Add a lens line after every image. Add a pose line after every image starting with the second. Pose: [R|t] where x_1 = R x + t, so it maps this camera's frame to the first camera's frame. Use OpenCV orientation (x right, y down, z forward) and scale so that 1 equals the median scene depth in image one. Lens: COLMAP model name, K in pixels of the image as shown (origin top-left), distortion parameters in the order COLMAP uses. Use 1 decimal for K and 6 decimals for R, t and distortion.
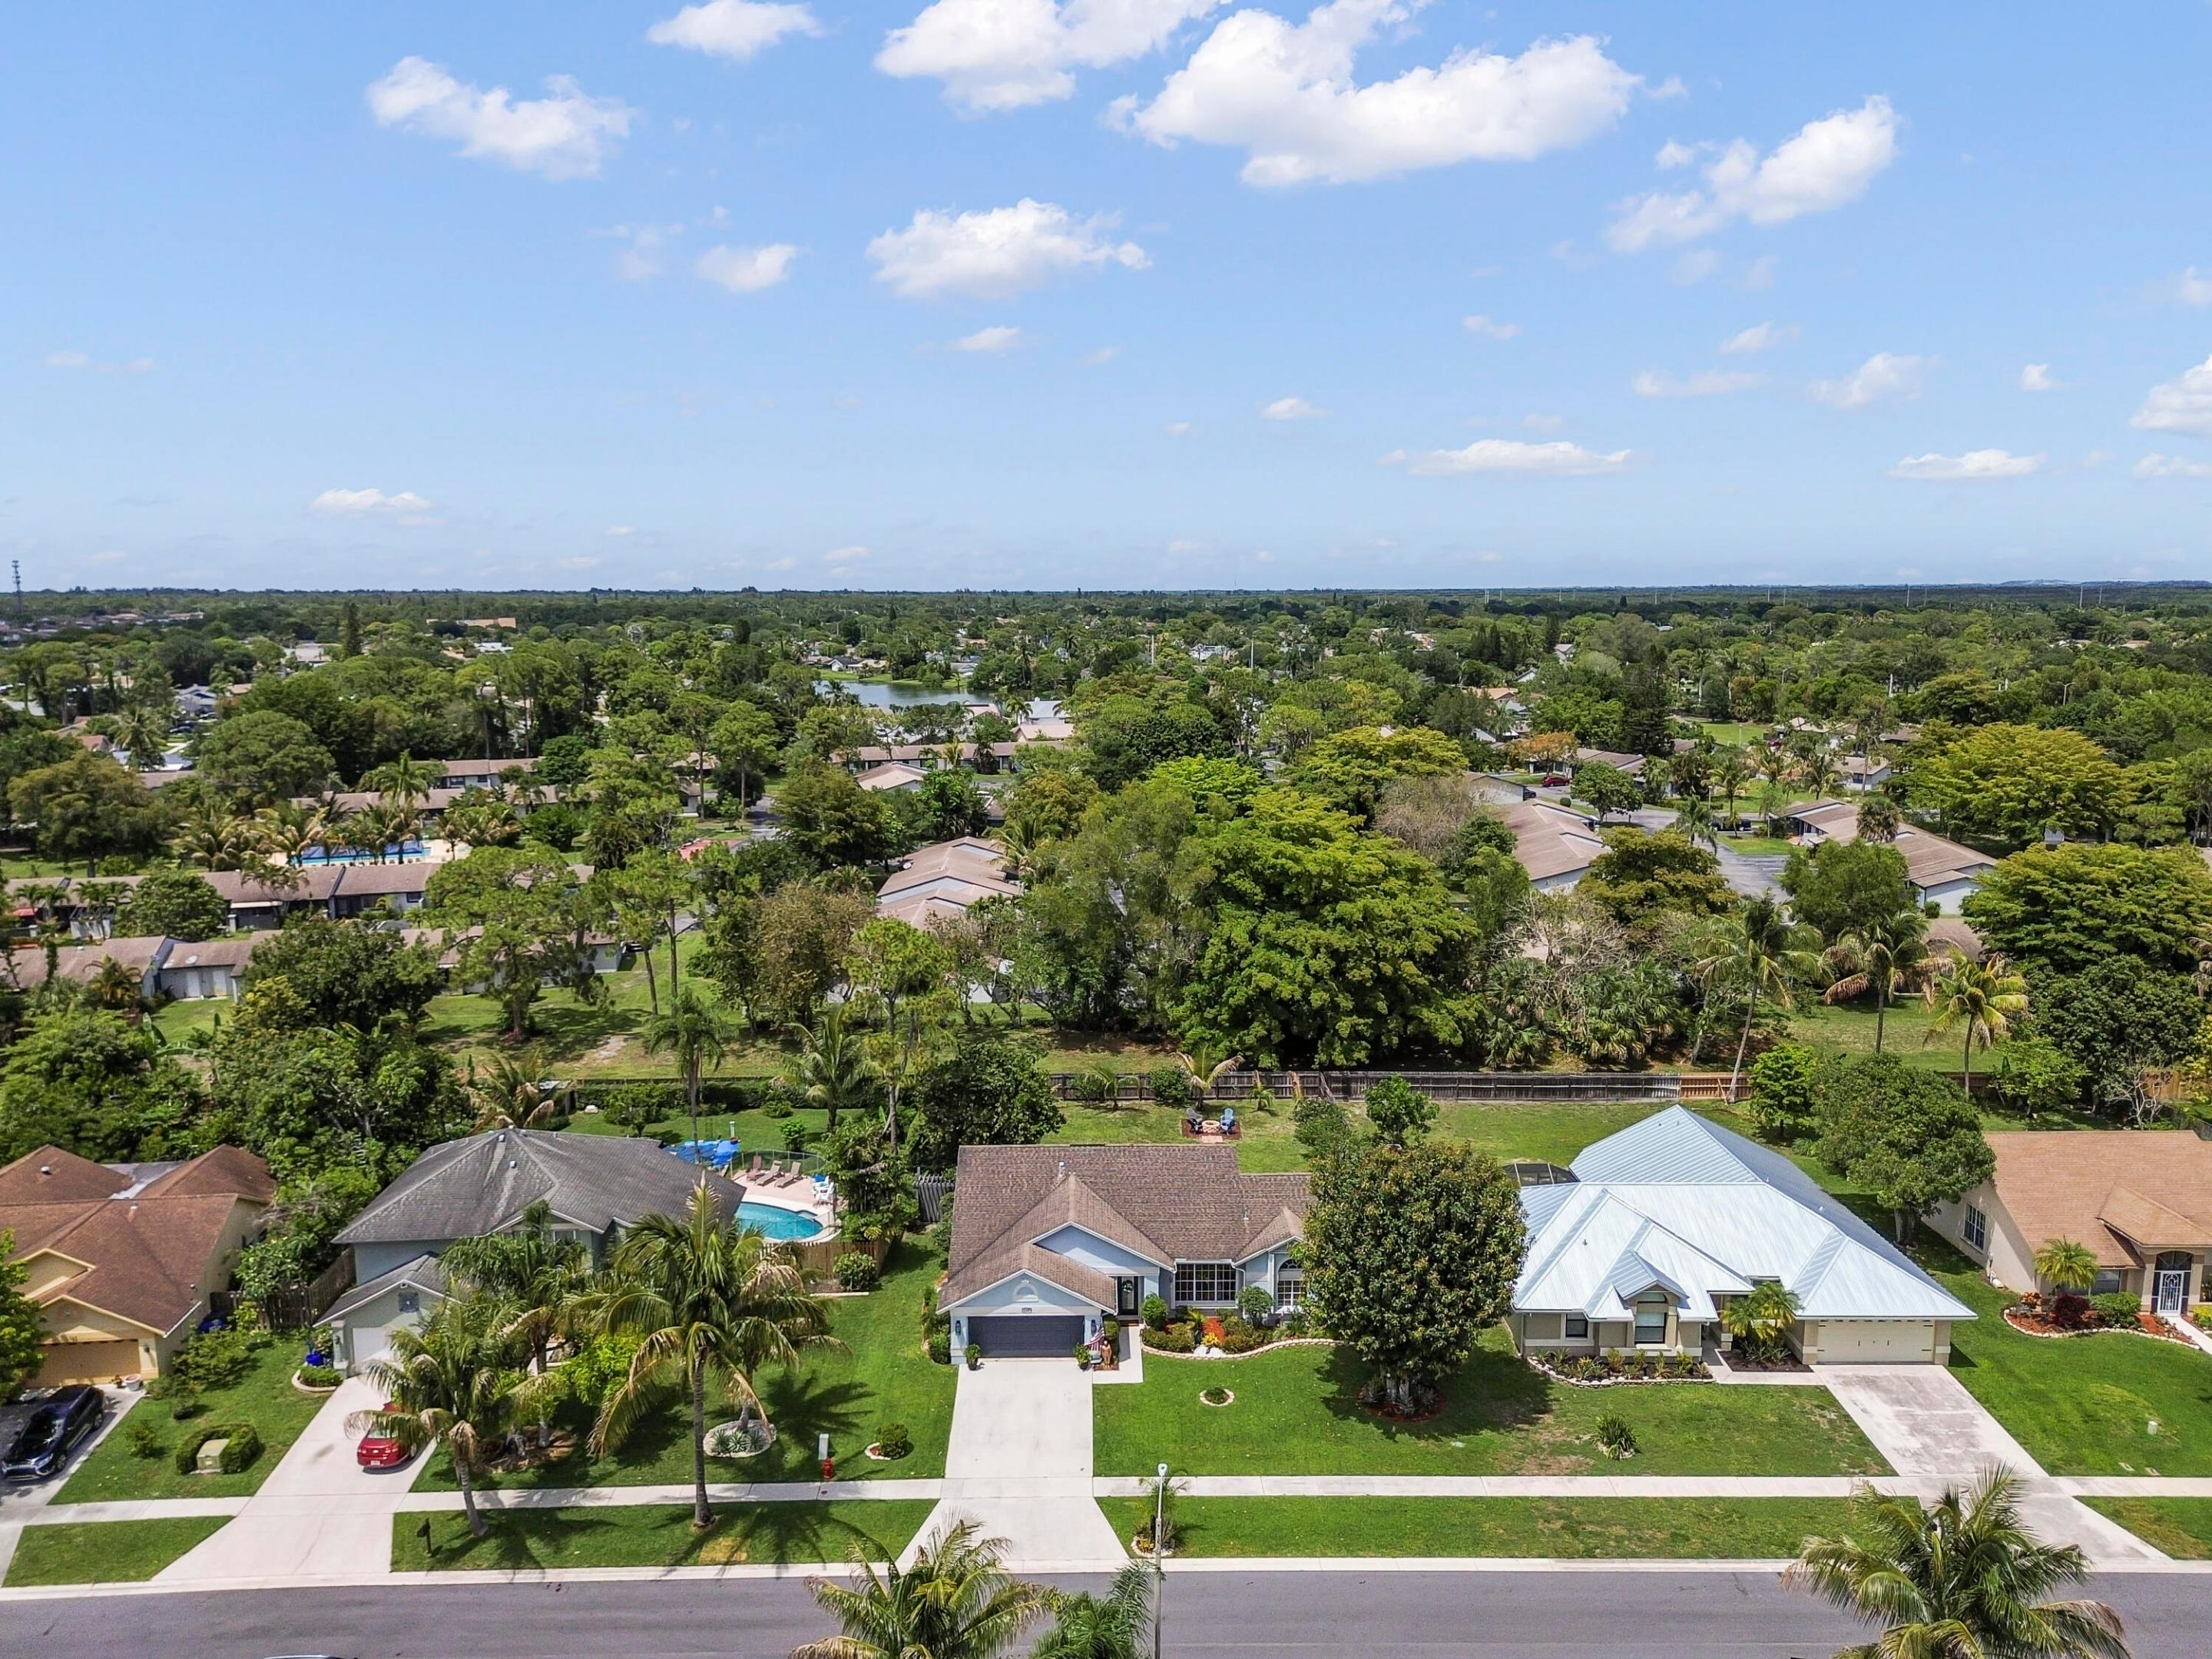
lens RADIAL K [[1570.8, 0, 1112.5], [0, 1570.8, 822.1], [0, 0, 1]] dist [0.069847, -0.069725]
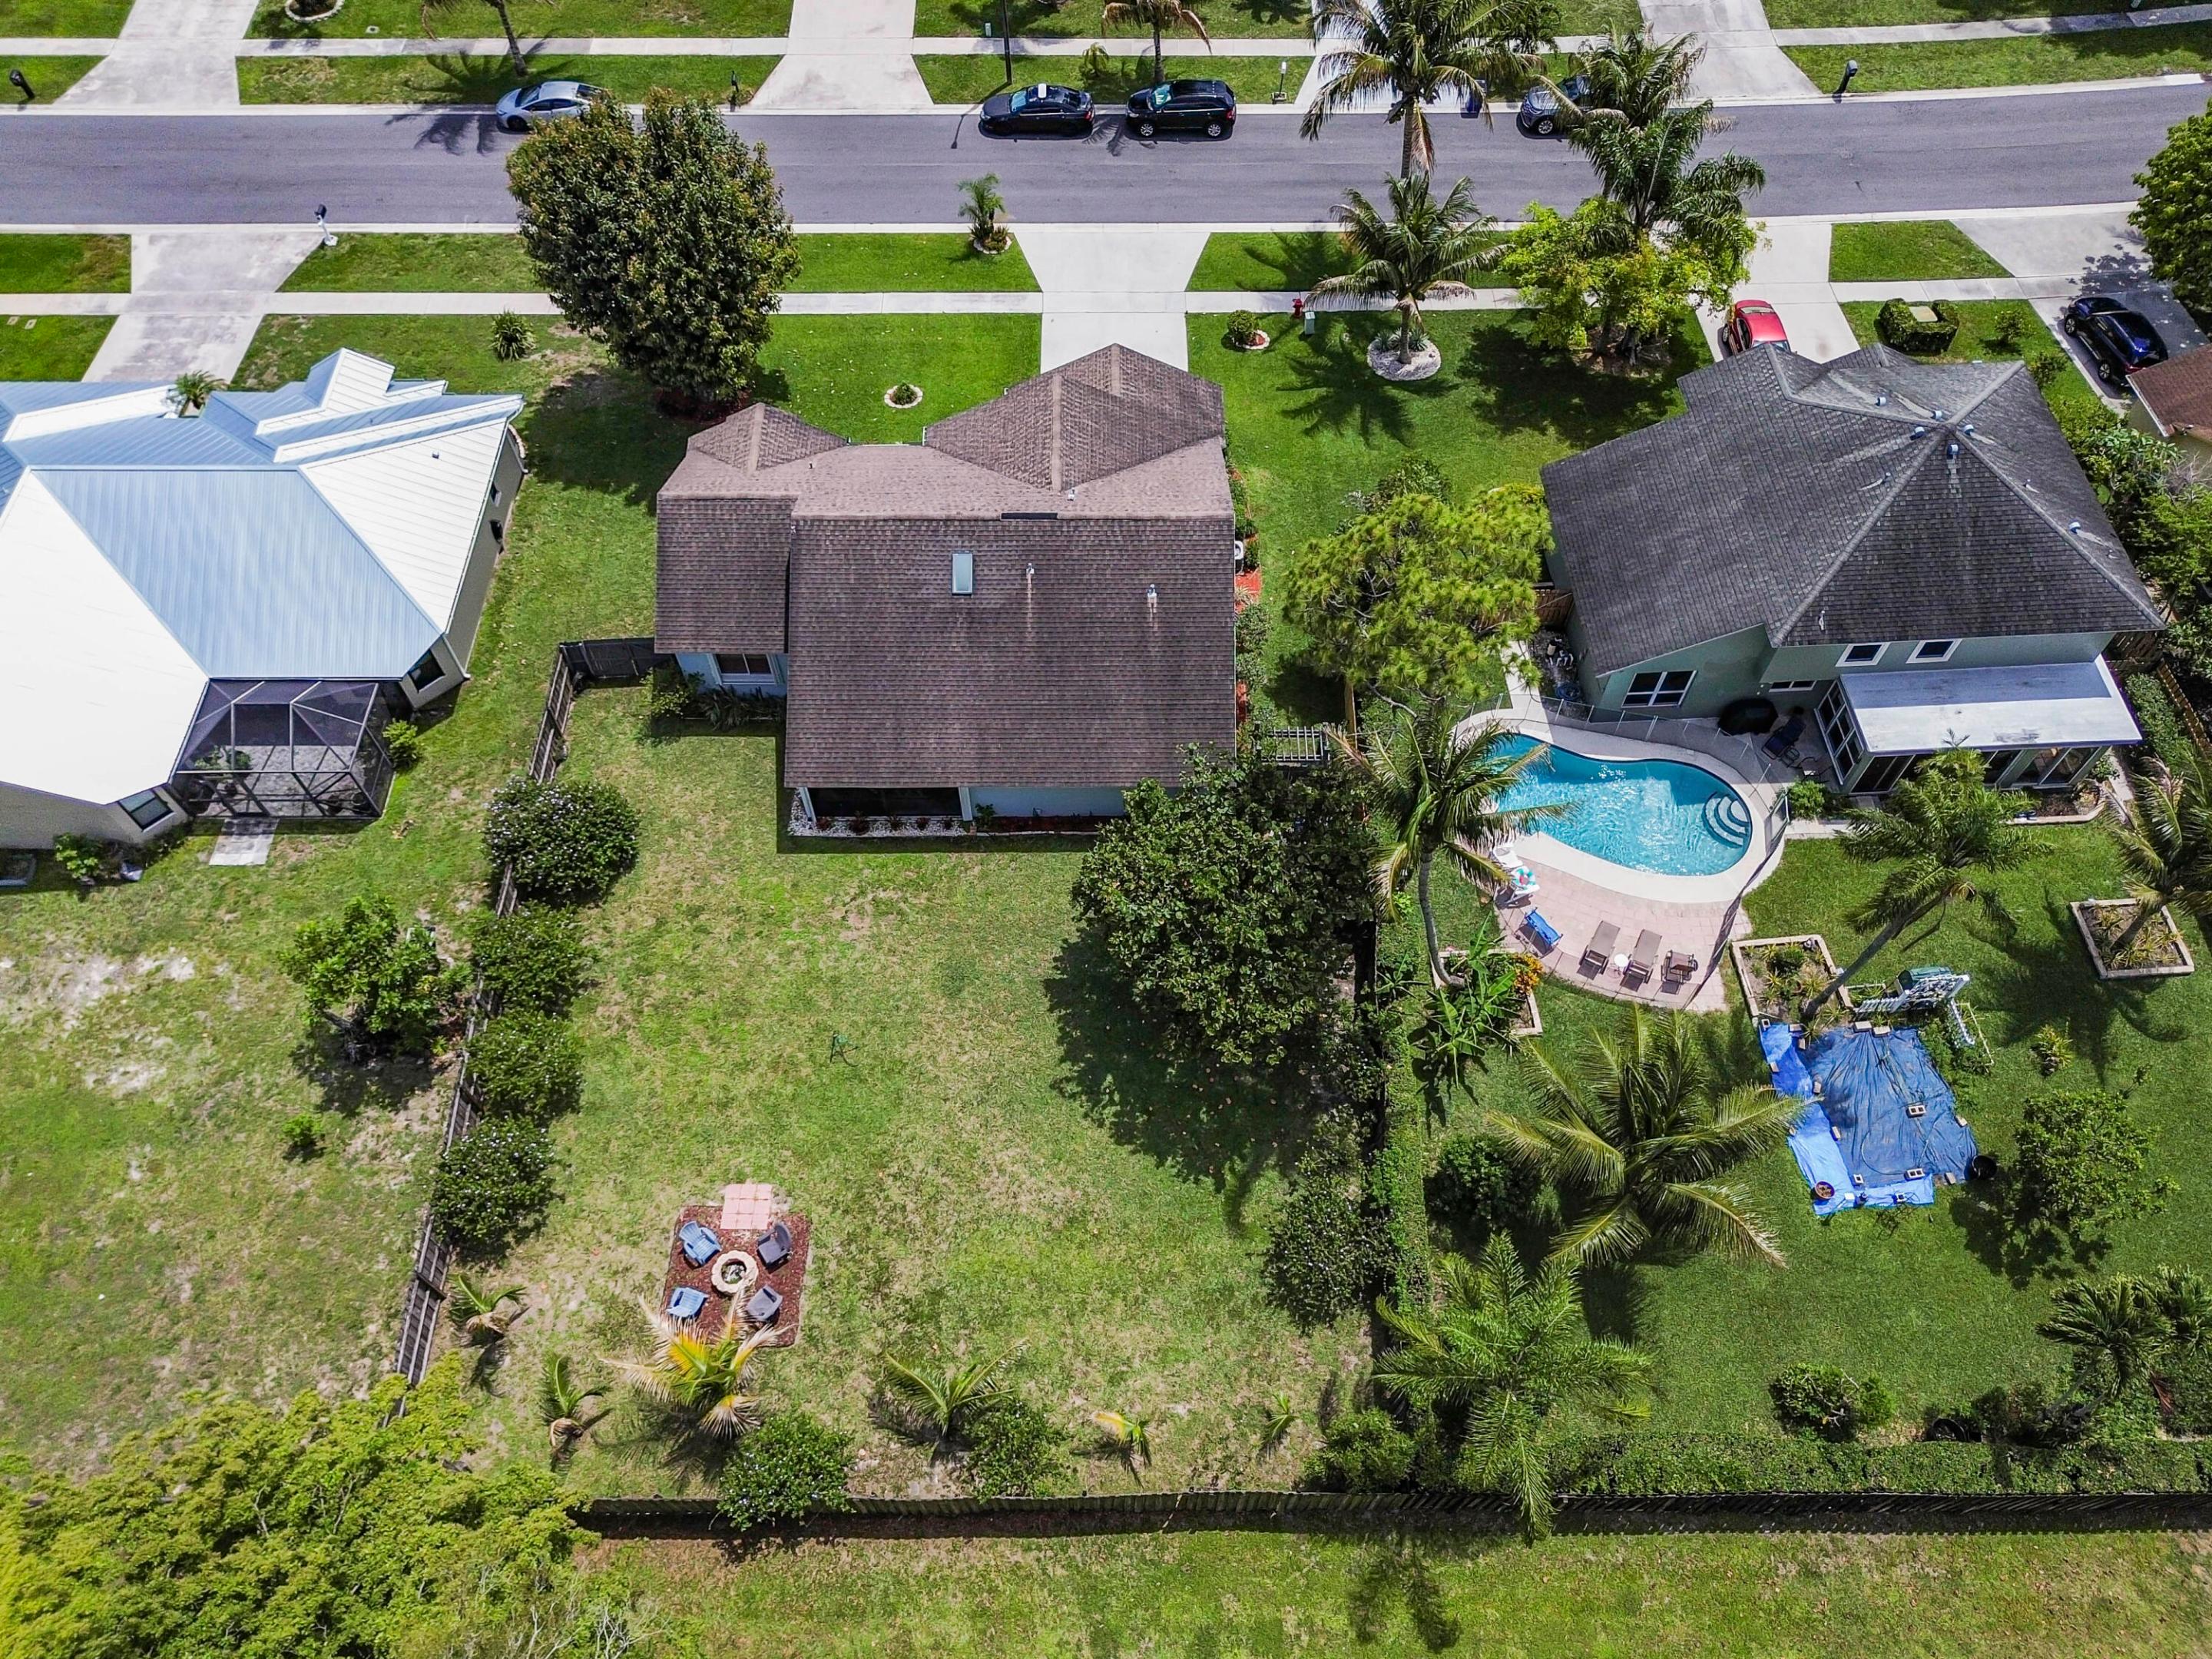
lens RADIAL K [[1570.8, 0, 1112.5], [0, 1570.8, 822.1], [0, 0, 1]] dist [0.069847, -0.069725]
pose [[-0.999845, -0.008870, 0.015232, -0.070061], [0.010813, 0.373783, 0.927453, -0.384204], [-0.013920, 0.927474, -0.373629, 1.526966]]
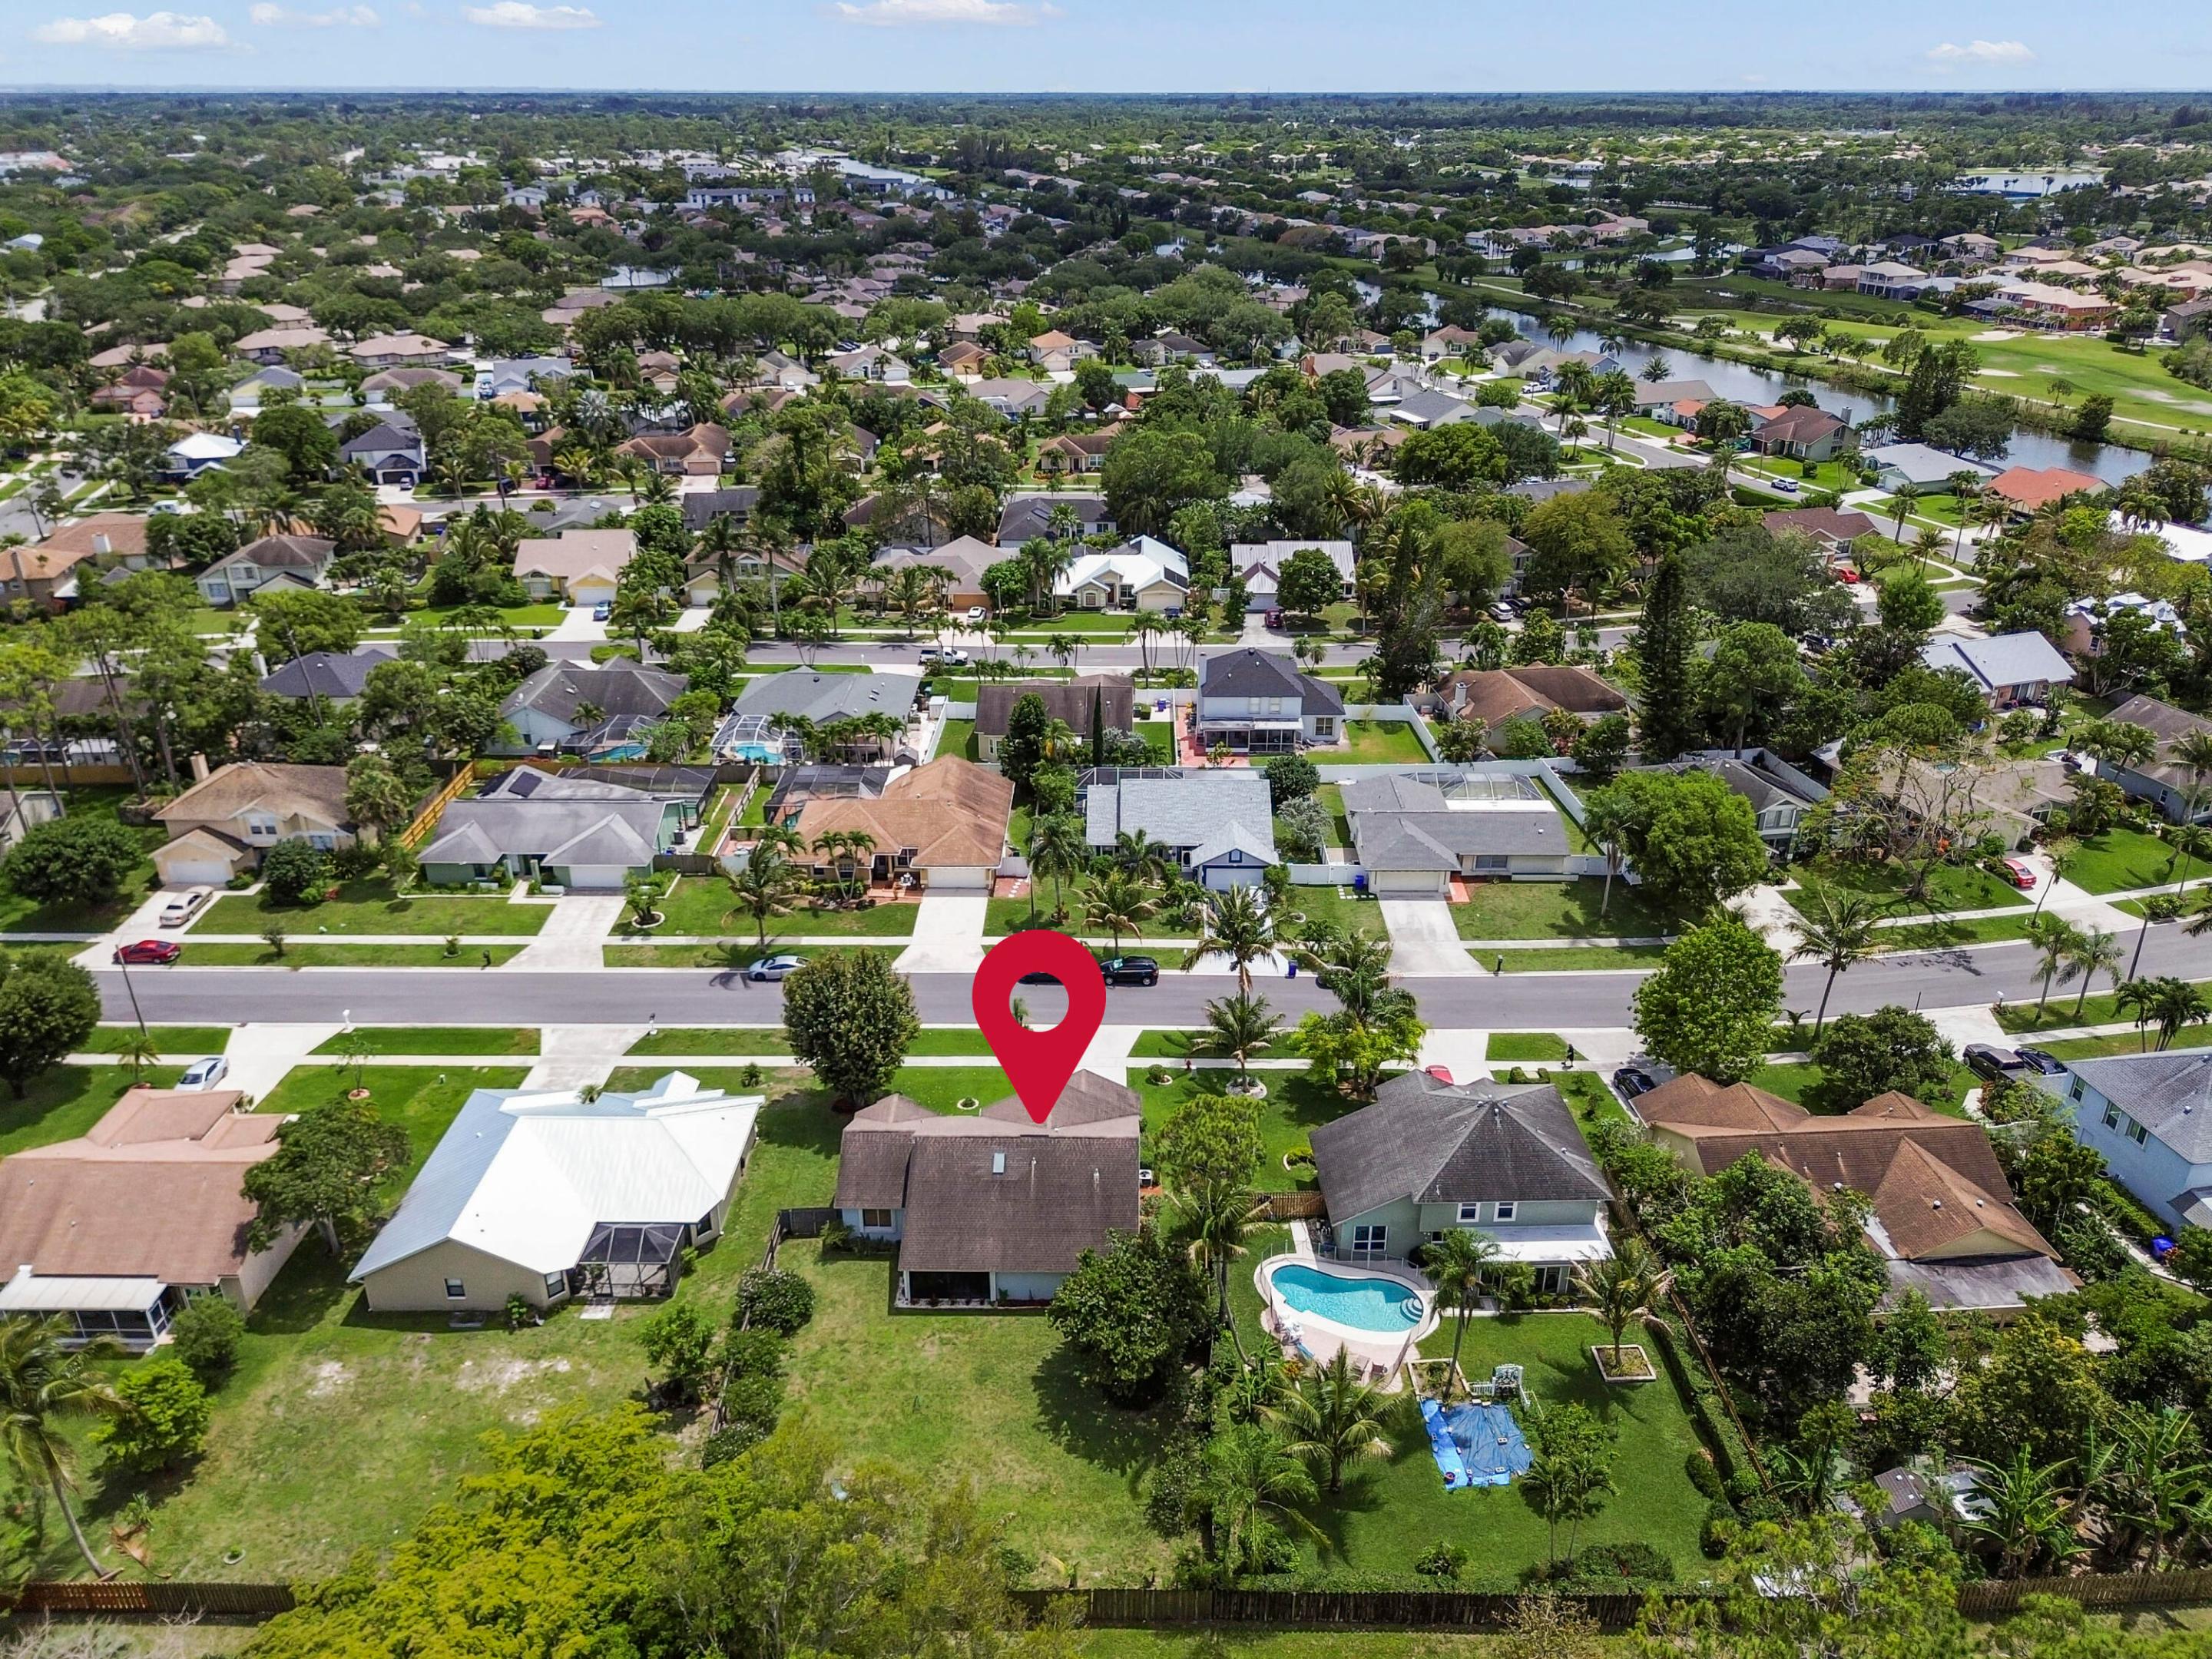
lens RADIAL K [[1570.8, 0, 1112.5], [0, 1570.8, 822.1], [0, 0, 1]] dist [0.069847, -0.069725]
pose [[-0.999564, -0.010345, 0.027660, -0.124971], [0.007765, 0.811592, 0.584173, -0.814946], [-0.028492, 0.584133, -0.811158, 2.099026]]
